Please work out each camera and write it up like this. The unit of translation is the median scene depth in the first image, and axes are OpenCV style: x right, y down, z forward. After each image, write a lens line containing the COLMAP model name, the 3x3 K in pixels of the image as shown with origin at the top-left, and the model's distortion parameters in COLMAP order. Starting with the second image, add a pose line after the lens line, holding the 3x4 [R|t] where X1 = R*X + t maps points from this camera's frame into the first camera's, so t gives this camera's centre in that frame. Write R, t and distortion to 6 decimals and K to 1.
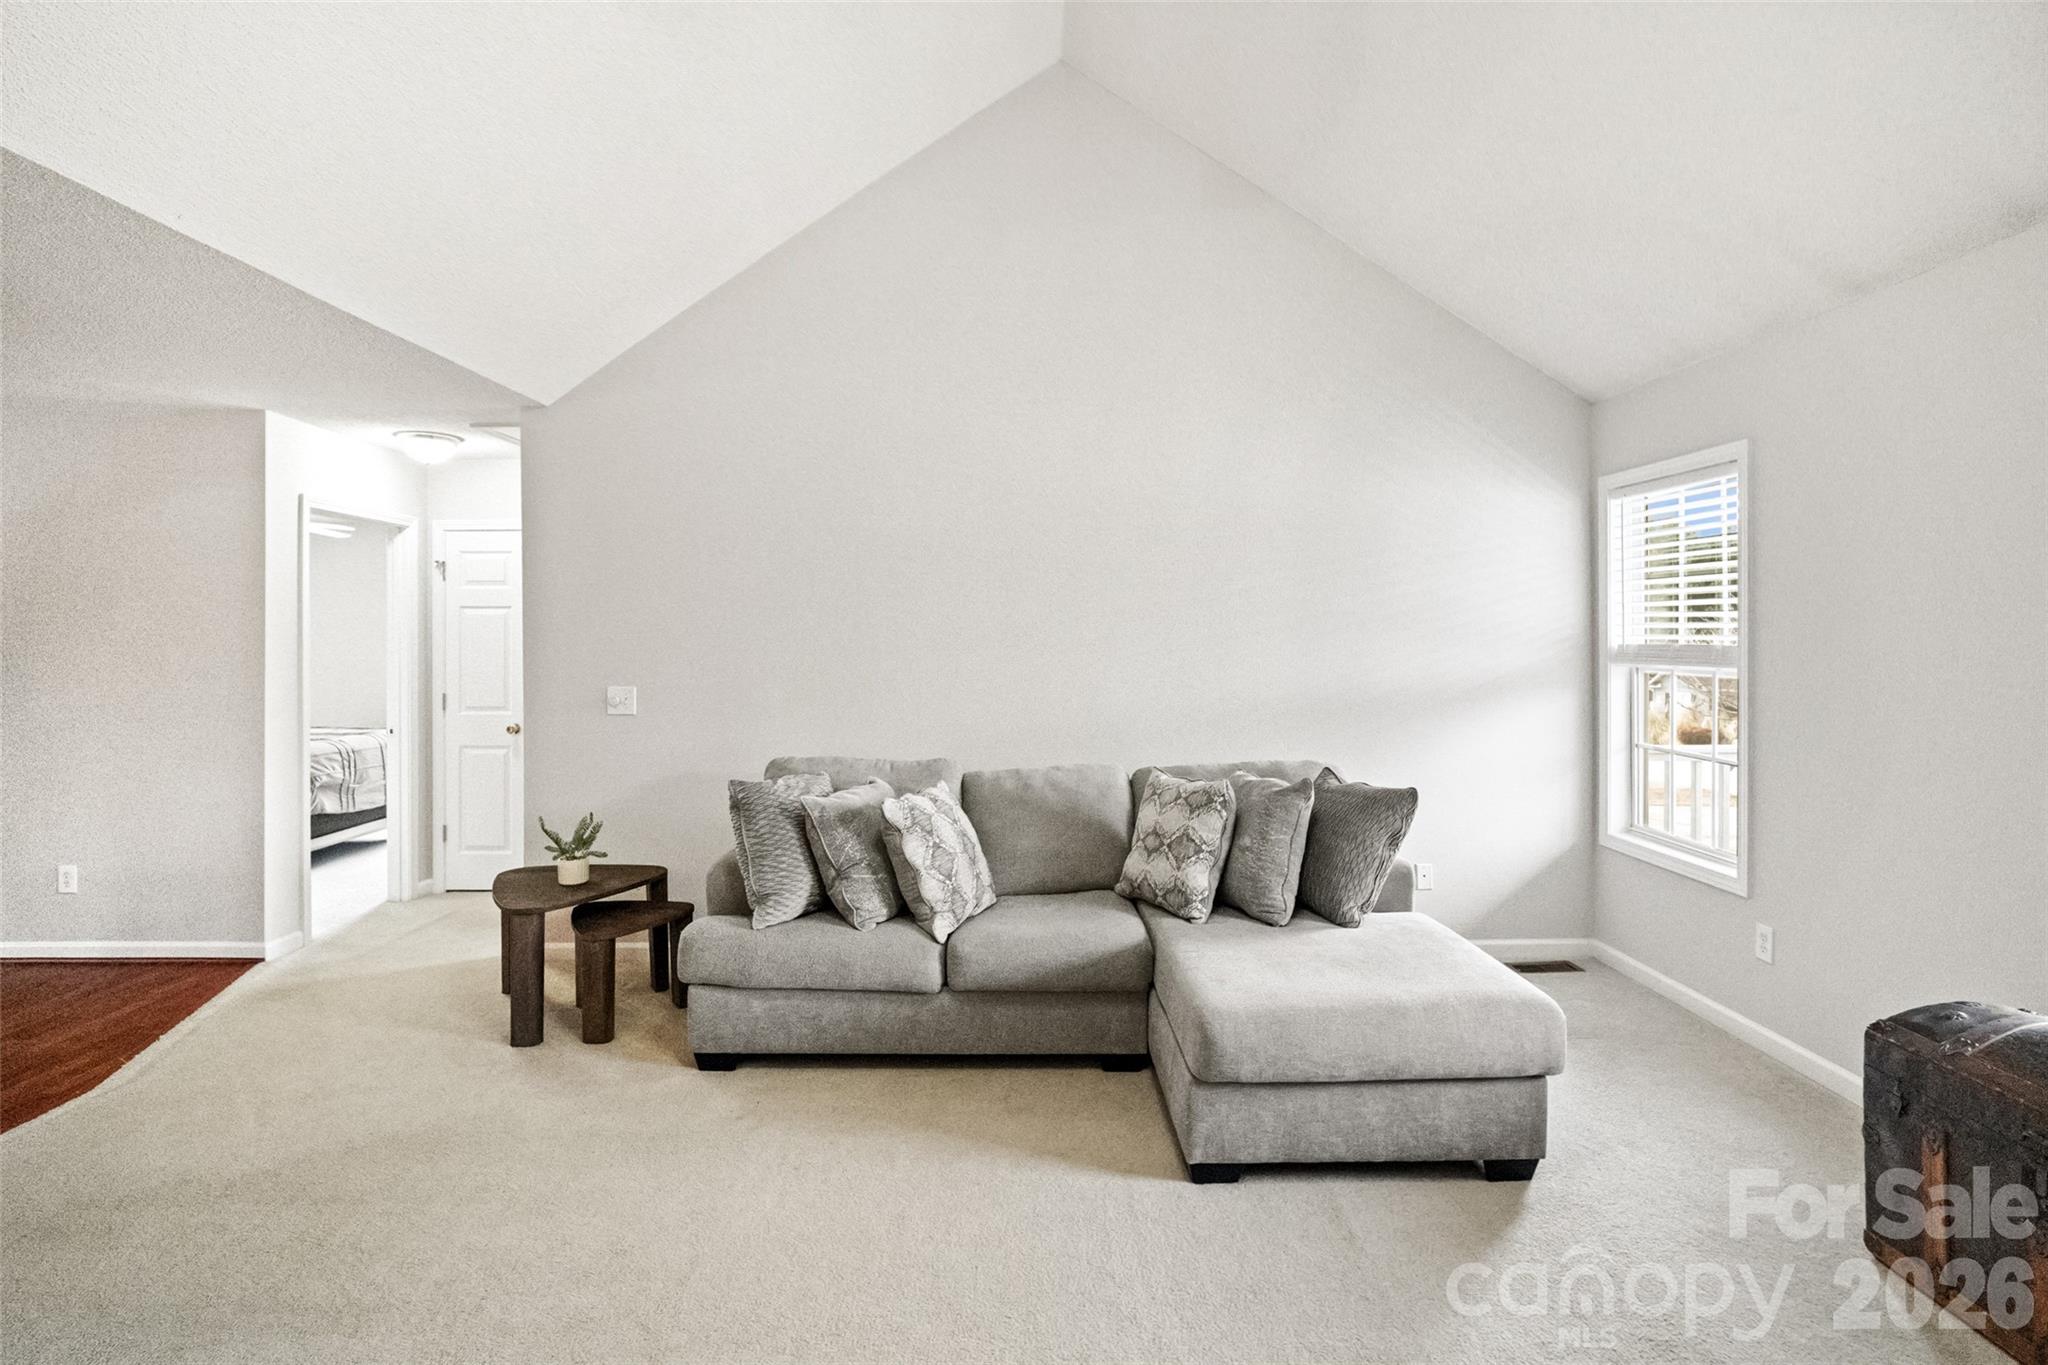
lens RADIAL K [[991.6, 0, 1029.8], [0, 991.6, 651.4], [0, 0, 1]] dist [-0.003987, -0.000355]
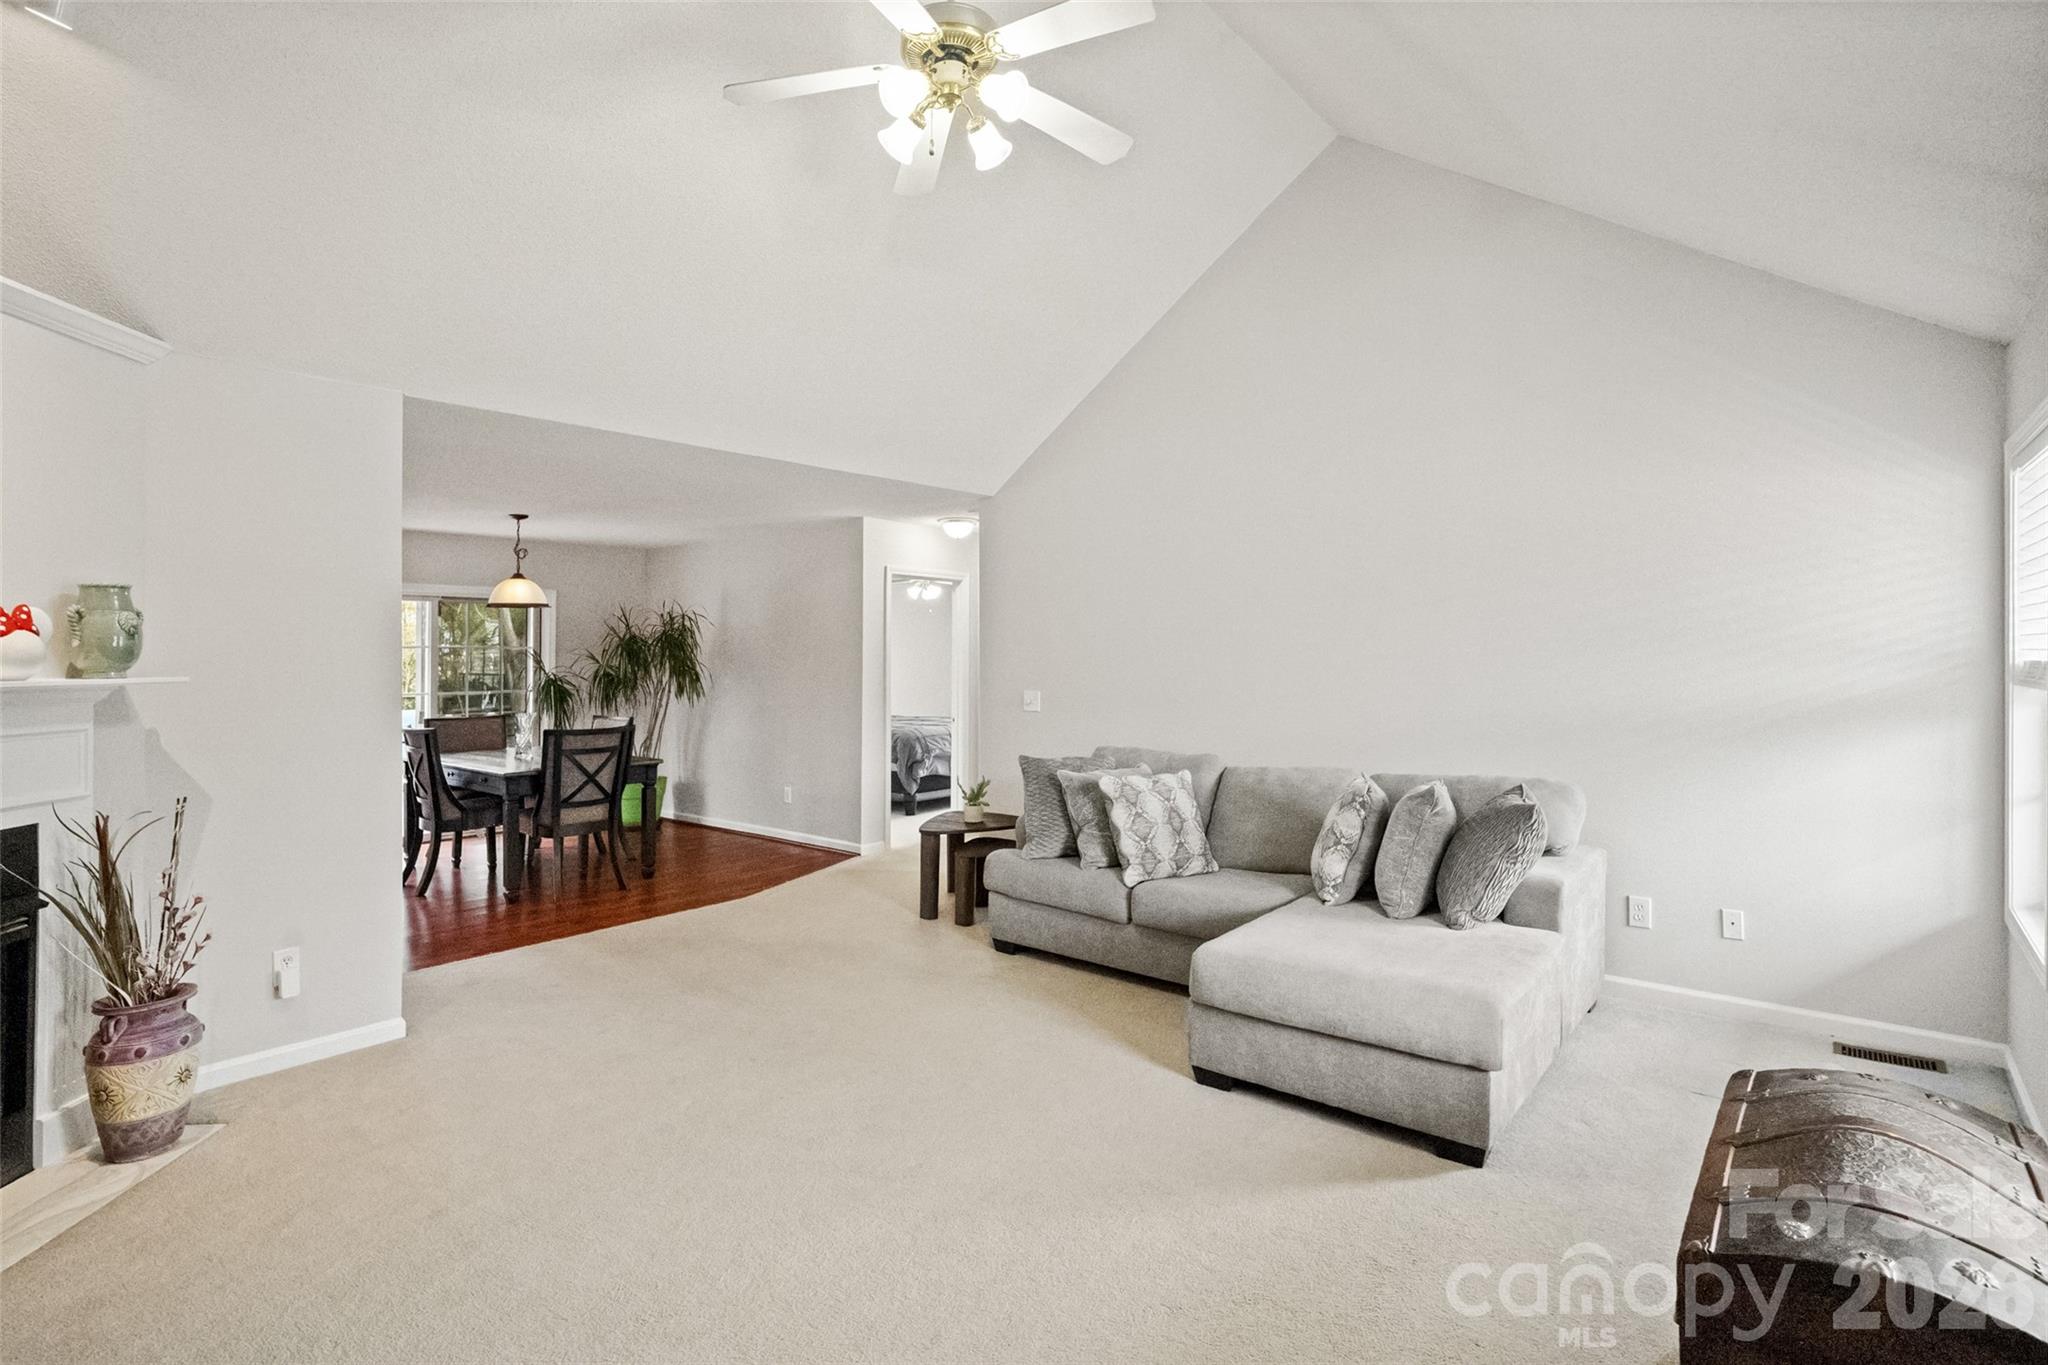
lens RADIAL K [[991.6, 0, 1029.8], [0, 991.6, 651.4], [0, 0, 1]] dist [-0.003987, -0.000355]
pose [[0.766080, -0.006775, -0.642710, 0.640199], [-0.003374, 0.999888, -0.014561, 0.000098], [0.642737, 0.013323, 0.765971, -0.096955]]
